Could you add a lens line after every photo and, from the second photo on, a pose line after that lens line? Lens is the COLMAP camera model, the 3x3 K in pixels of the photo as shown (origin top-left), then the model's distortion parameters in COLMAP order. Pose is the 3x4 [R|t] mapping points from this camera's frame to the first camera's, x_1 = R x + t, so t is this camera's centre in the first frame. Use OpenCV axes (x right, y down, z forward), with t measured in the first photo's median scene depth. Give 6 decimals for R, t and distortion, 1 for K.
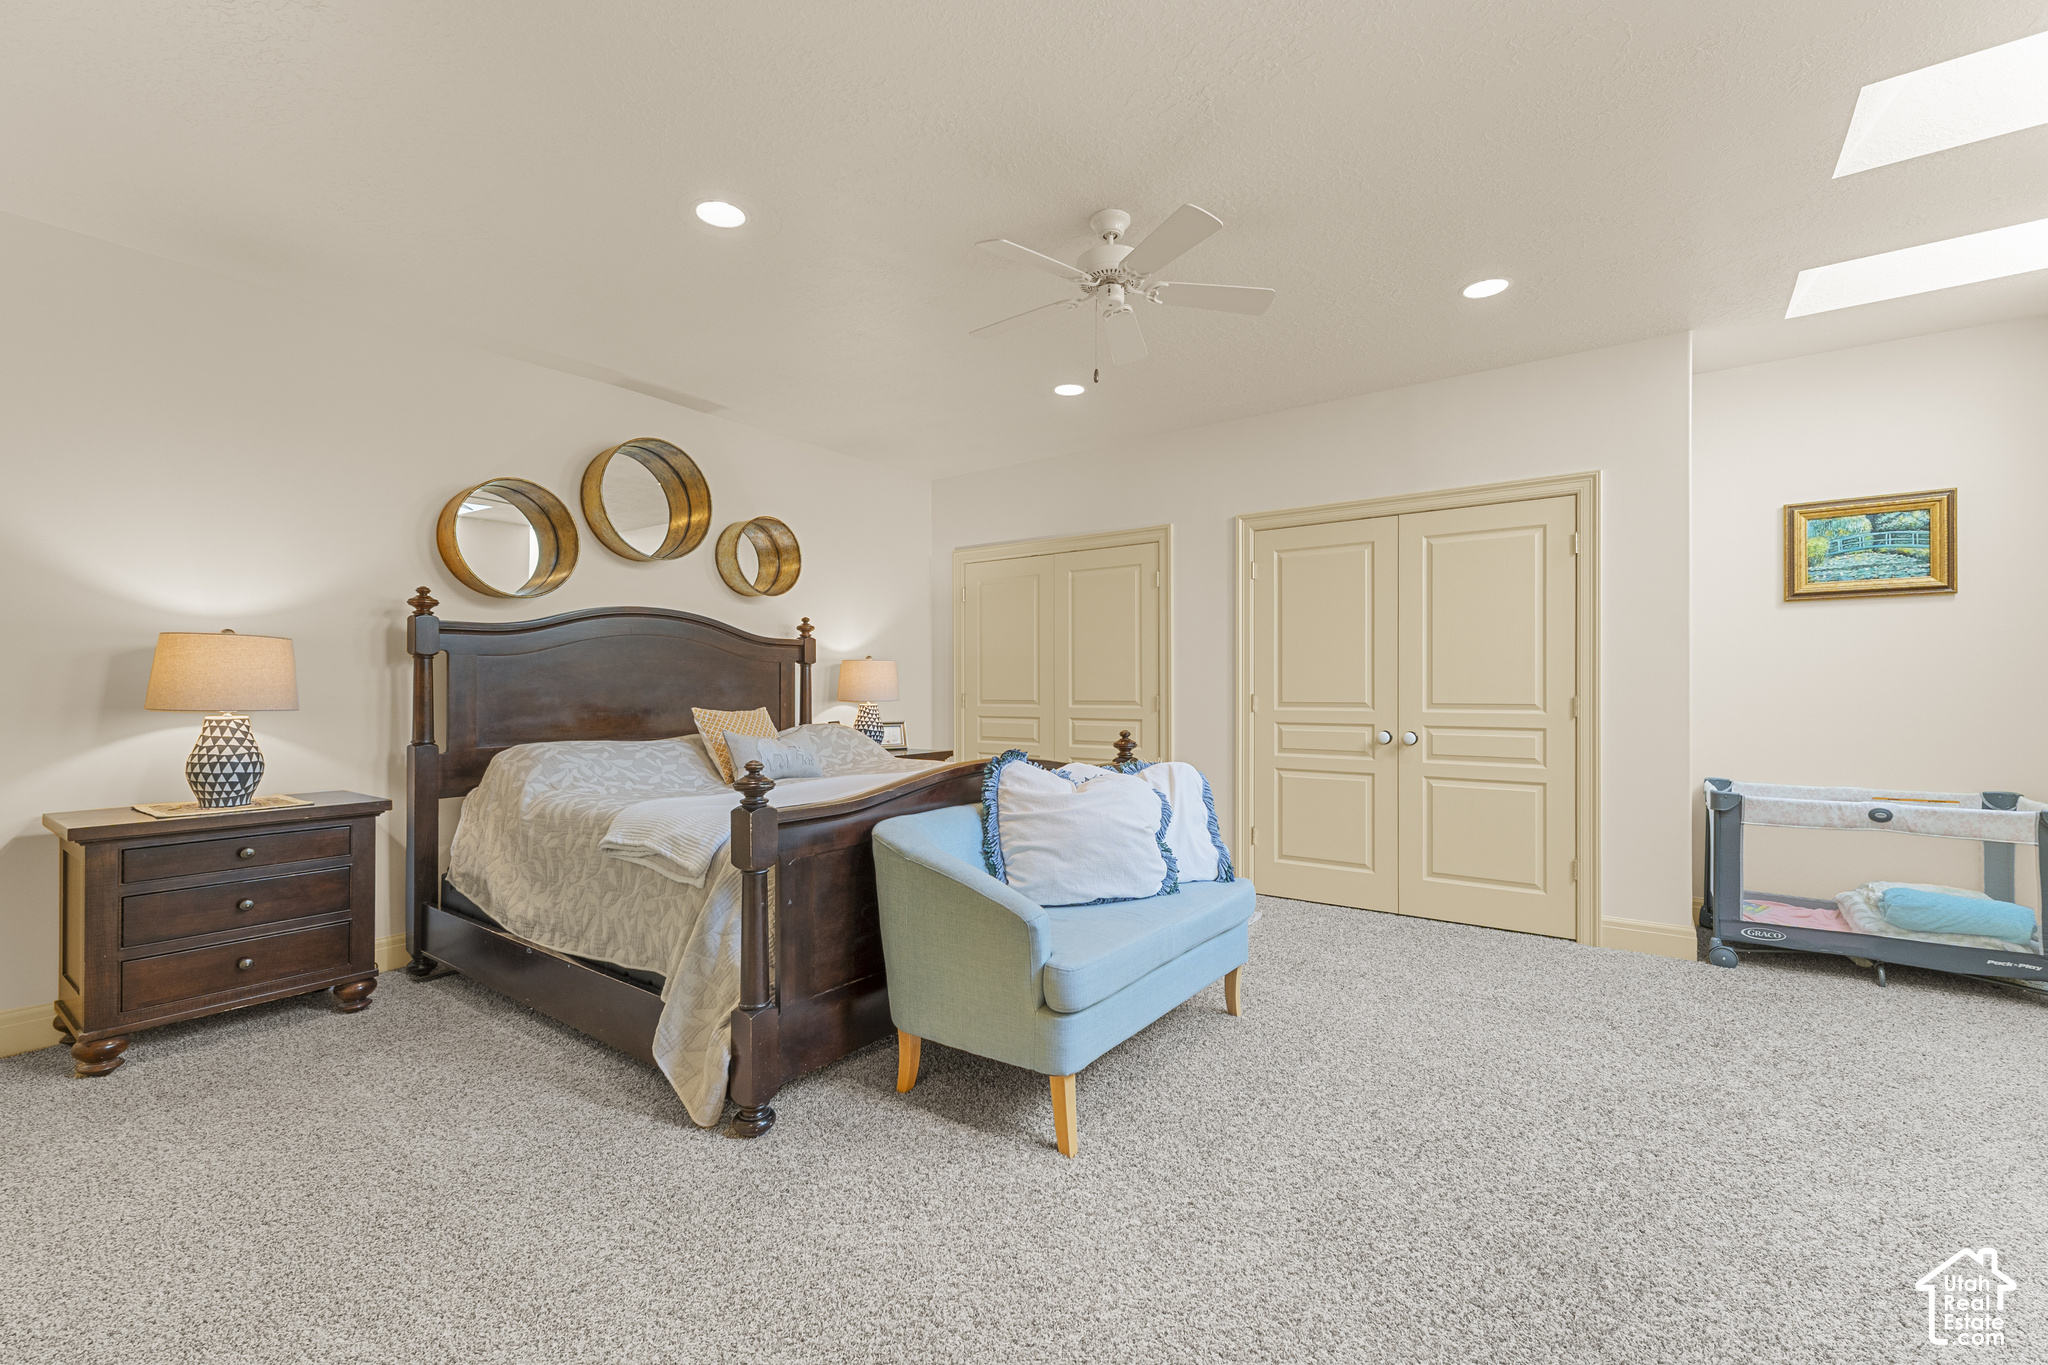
lens RADIAL K [[882.5, 0, 1030.1], [0, 882.5, 689.1], [0, 0, 1]] dist [0.005867, -0.000439]
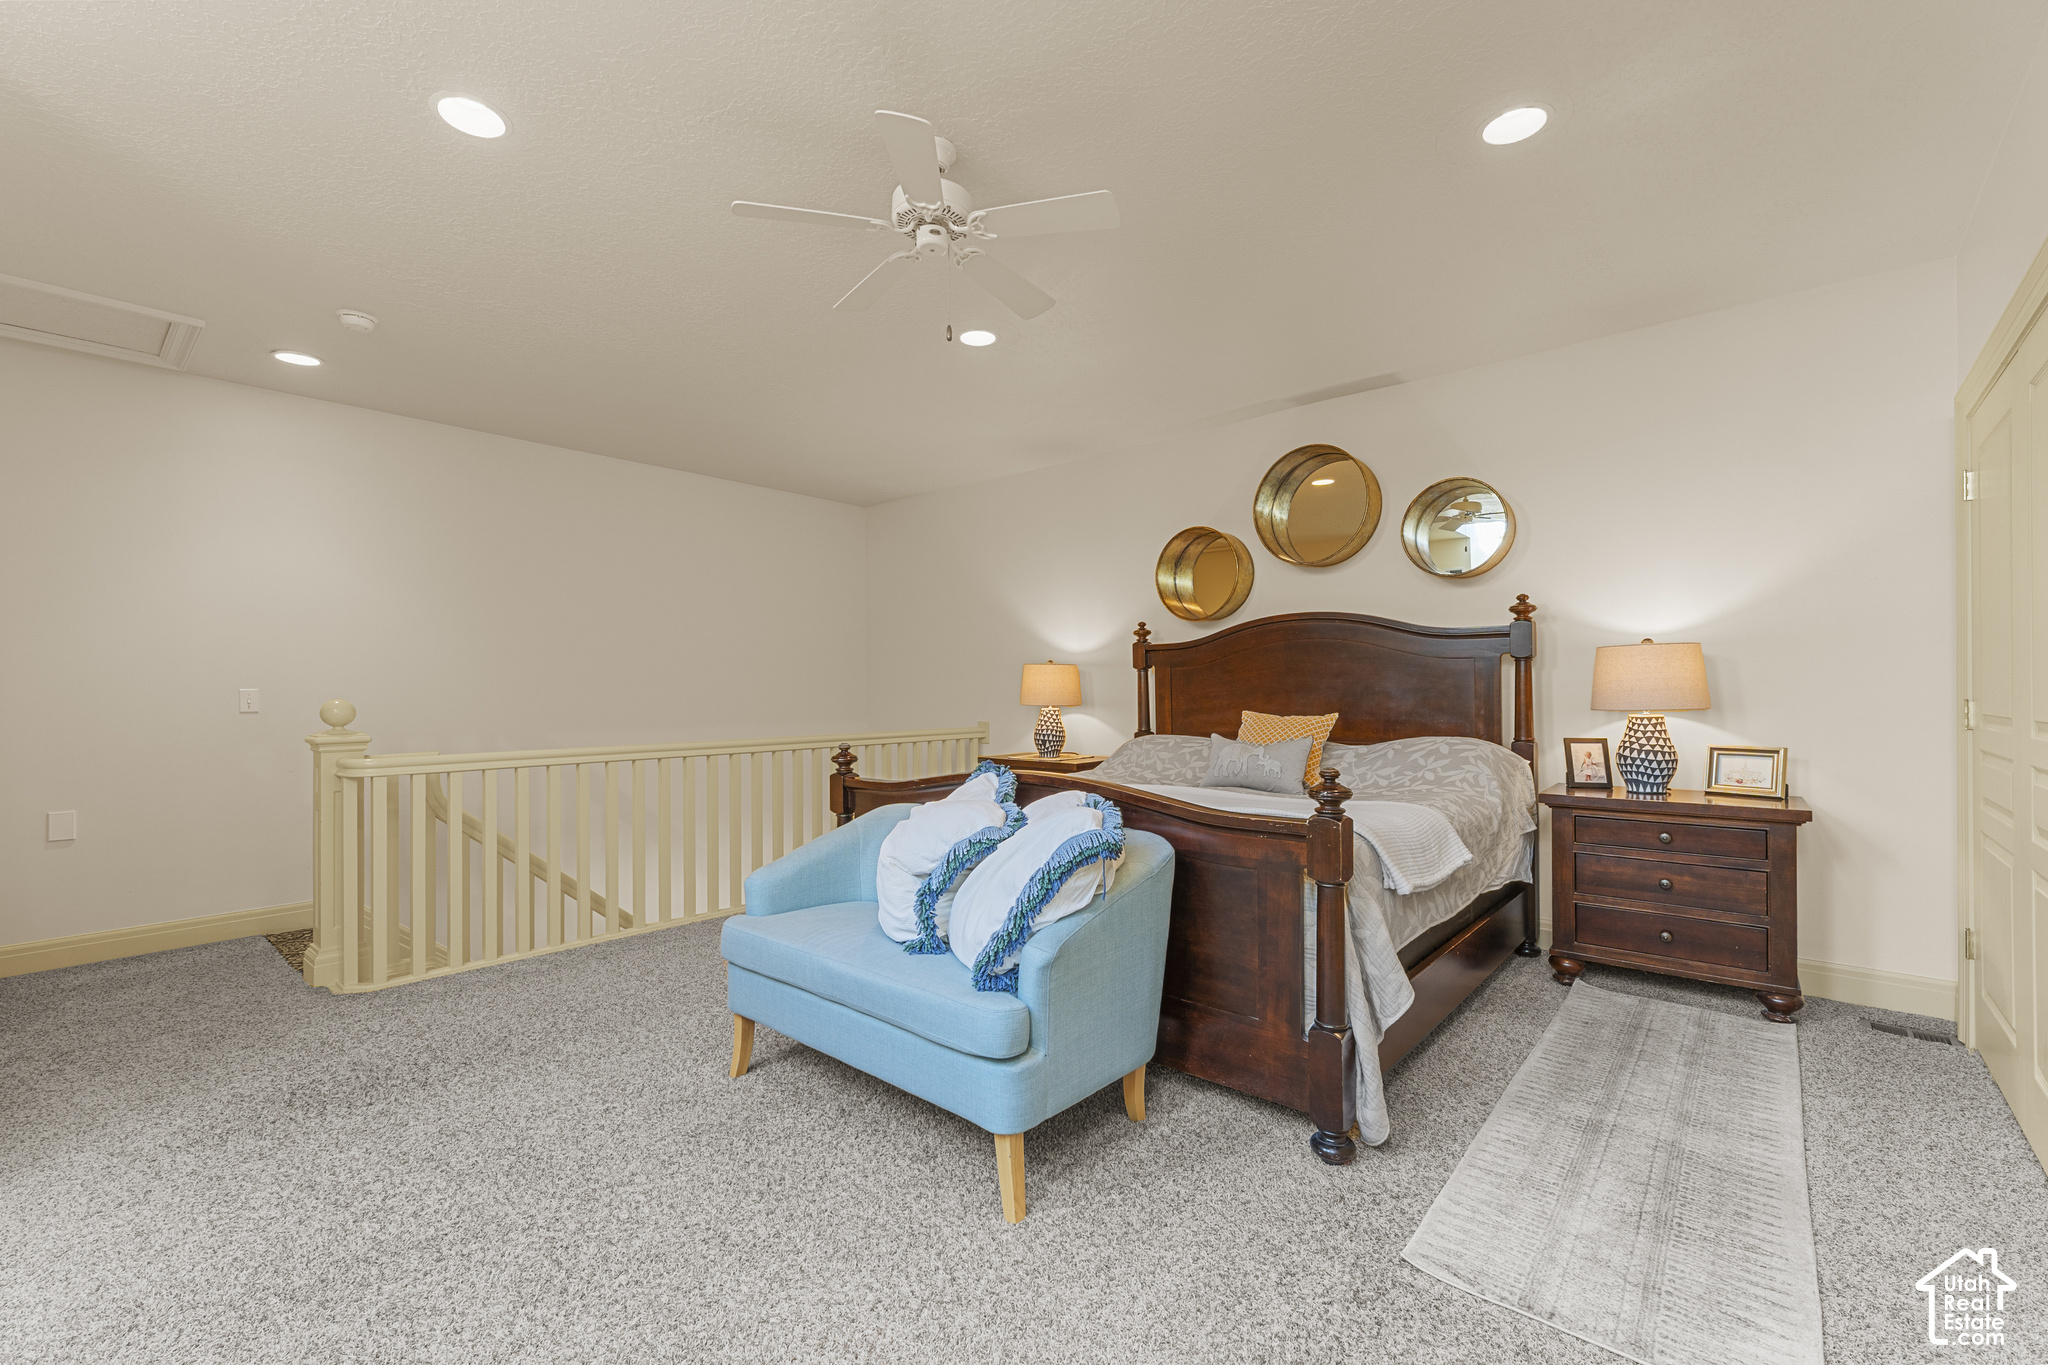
lens RADIAL K [[882.5, 0, 1030.1], [0, 882.5, 689.1], [0, 0, 1]] dist [0.005867, -0.000439]
pose [[-0.075785, -0.004104, -0.997116, 0.554296], [0.005564, 0.999974, -0.004539, 0.000093], [0.997109, -0.005892, -0.075760, 0.660989]]
